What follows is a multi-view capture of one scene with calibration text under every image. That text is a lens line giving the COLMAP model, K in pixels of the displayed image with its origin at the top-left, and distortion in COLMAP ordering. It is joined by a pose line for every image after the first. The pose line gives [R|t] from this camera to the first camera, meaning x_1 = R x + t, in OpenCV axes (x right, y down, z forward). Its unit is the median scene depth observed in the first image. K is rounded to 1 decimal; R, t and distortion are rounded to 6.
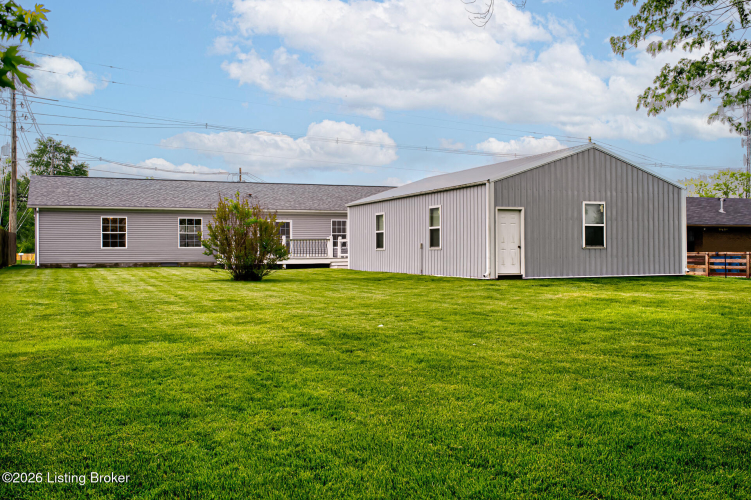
lens RADIAL K [[729.4, 0, 375.5], [0, 729.4, 250.0], [0, 0, 1]] dist [0.008882, 0.007755]
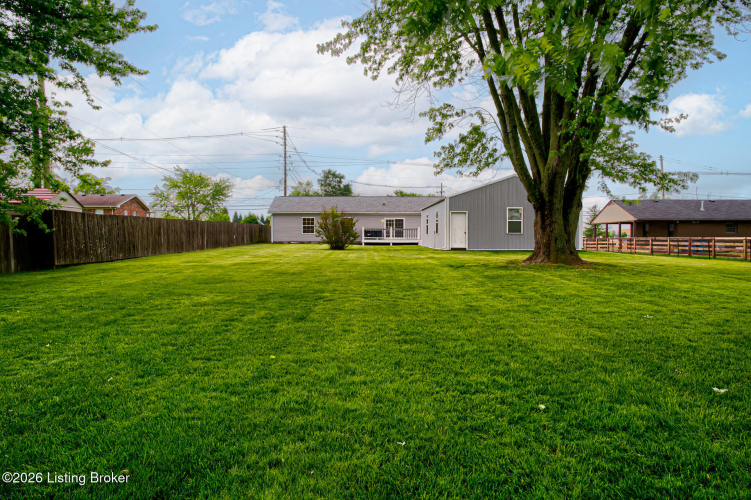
lens RADIAL K [[496.9, 0, 375.5], [0, 496.9, 250.0], [0, 0, 1]] dist [-0.000775, 0.000633]
pose [[0.933049, 0.014836, -0.359442, 0.294133], [-0.005008, 0.999588, 0.028260, 0.002735], [0.359714, -0.024568, 0.932739, -0.171053]]
